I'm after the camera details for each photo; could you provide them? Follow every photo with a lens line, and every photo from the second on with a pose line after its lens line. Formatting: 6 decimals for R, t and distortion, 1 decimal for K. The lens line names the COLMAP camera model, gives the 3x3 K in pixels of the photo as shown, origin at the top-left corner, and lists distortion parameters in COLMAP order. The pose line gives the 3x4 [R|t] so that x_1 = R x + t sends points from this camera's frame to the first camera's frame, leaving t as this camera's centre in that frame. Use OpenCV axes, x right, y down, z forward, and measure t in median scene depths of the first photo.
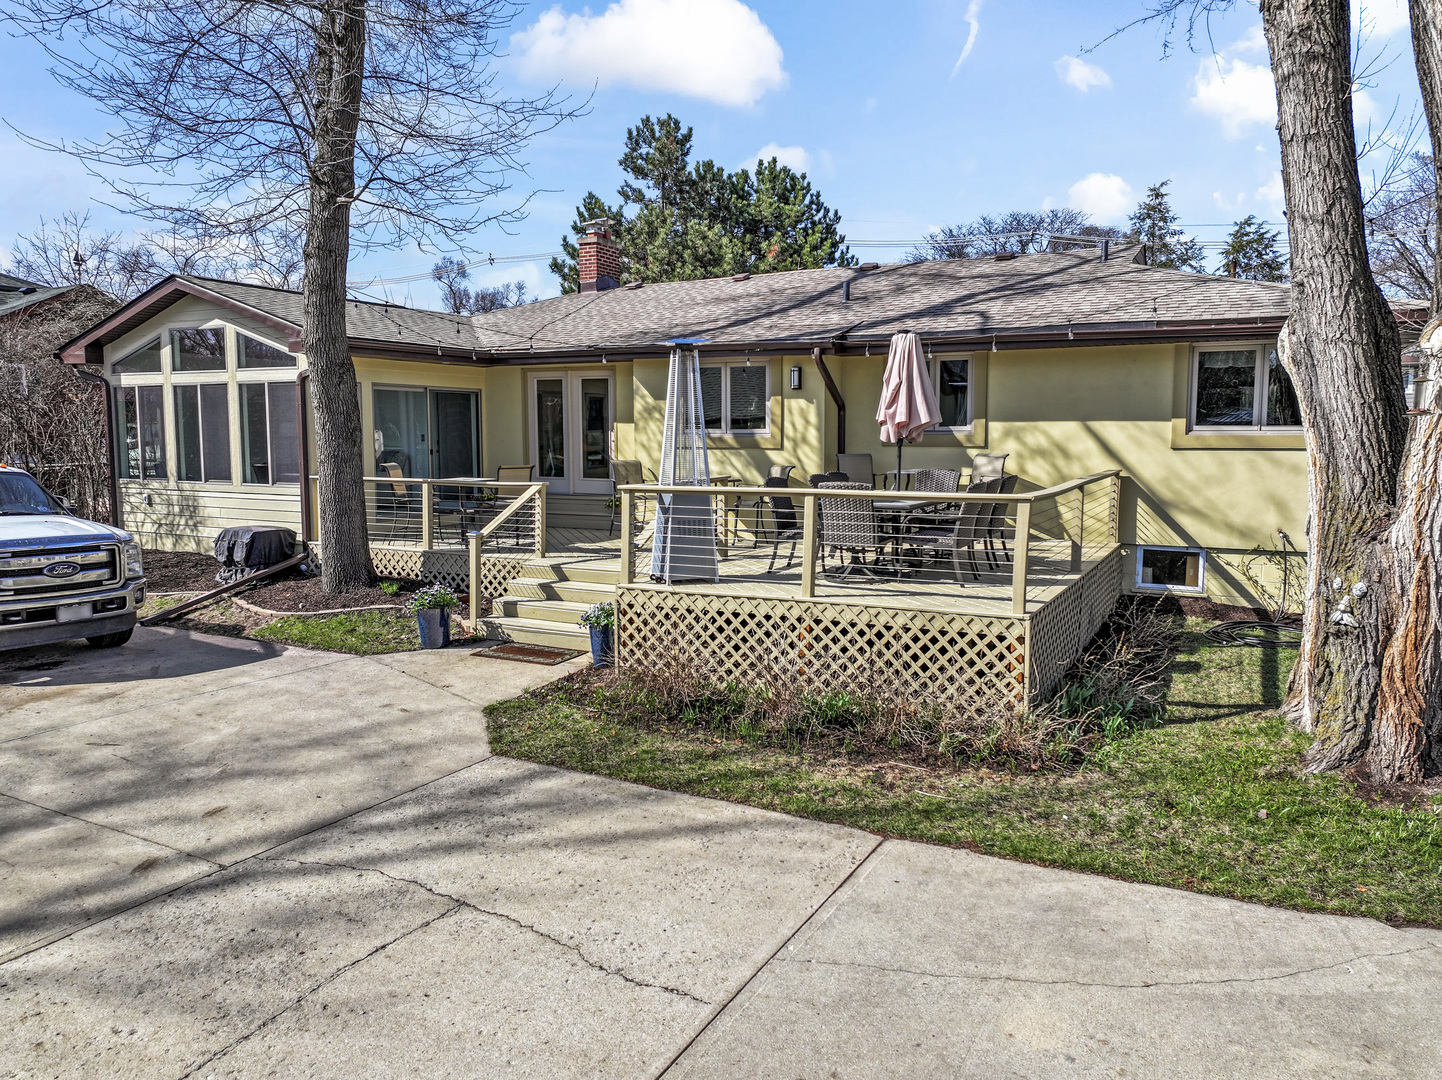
lens RADIAL K [[1025.6, 0, 729.9], [0, 1025.6, 547.1], [0, 0, 1]] dist [-0.005902, 0.000970]
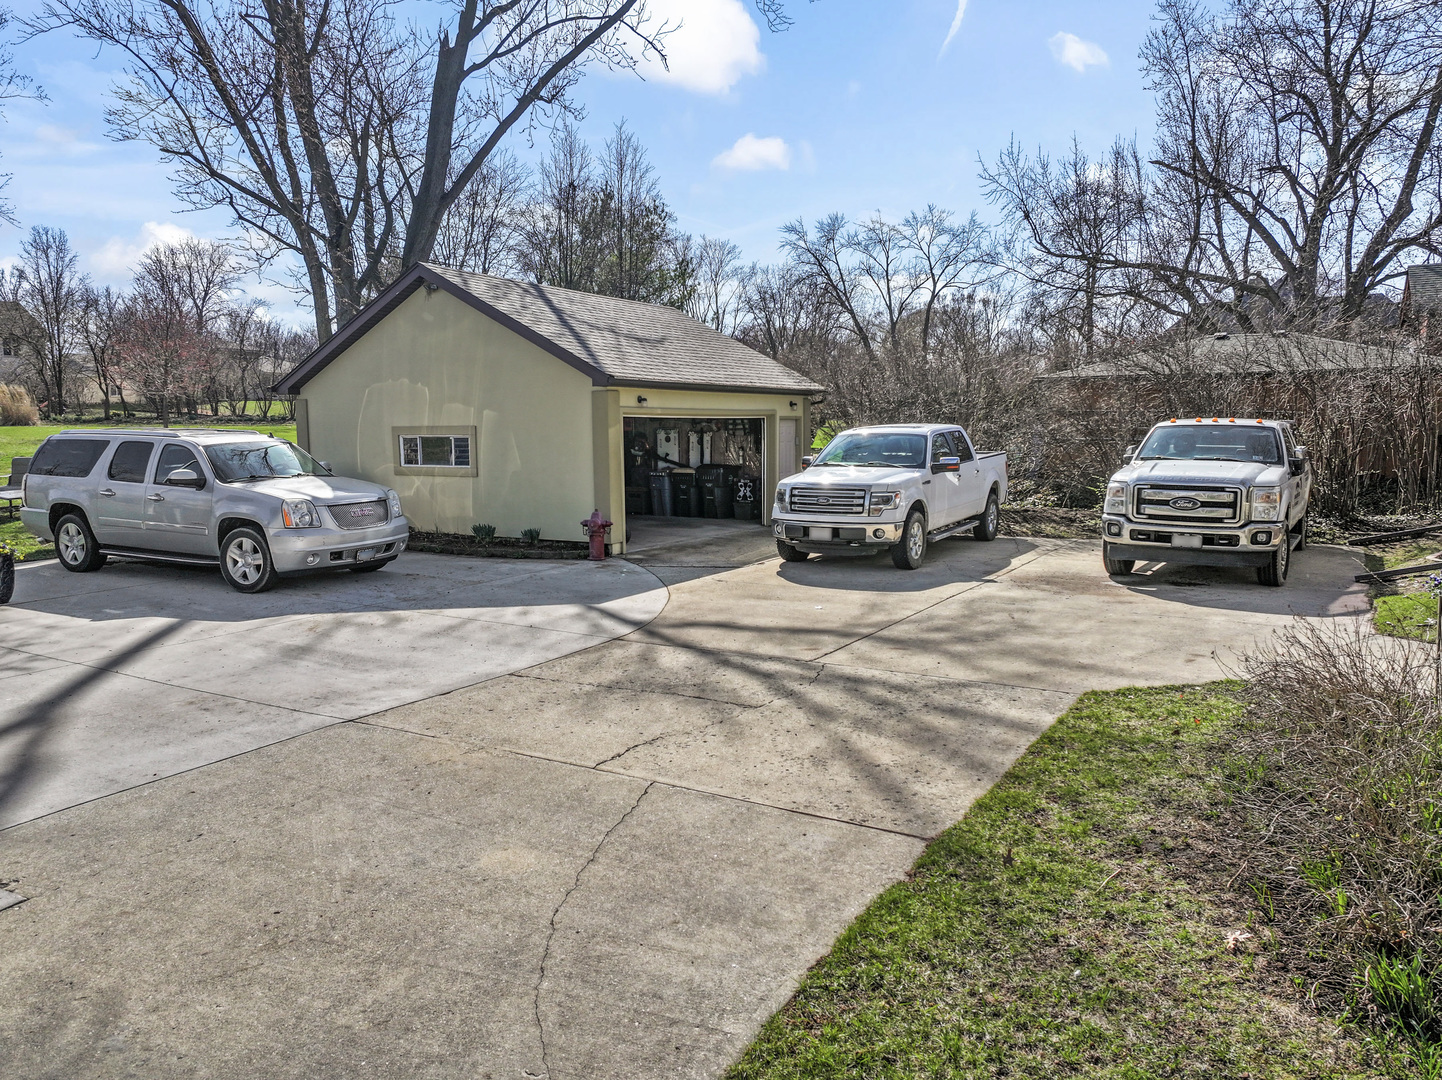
lens RADIAL K [[1025.6, 0, 728.7], [0, 1025.6, 537.5], [0, 0, 1]] dist [-0.005902, 0.000970]
pose [[-0.073619, 0.114376, -0.990706, 0.852615], [-0.091973, 0.988389, 0.120943, -0.051190], [0.993036, 0.100022, -0.062245, 0.853523]]
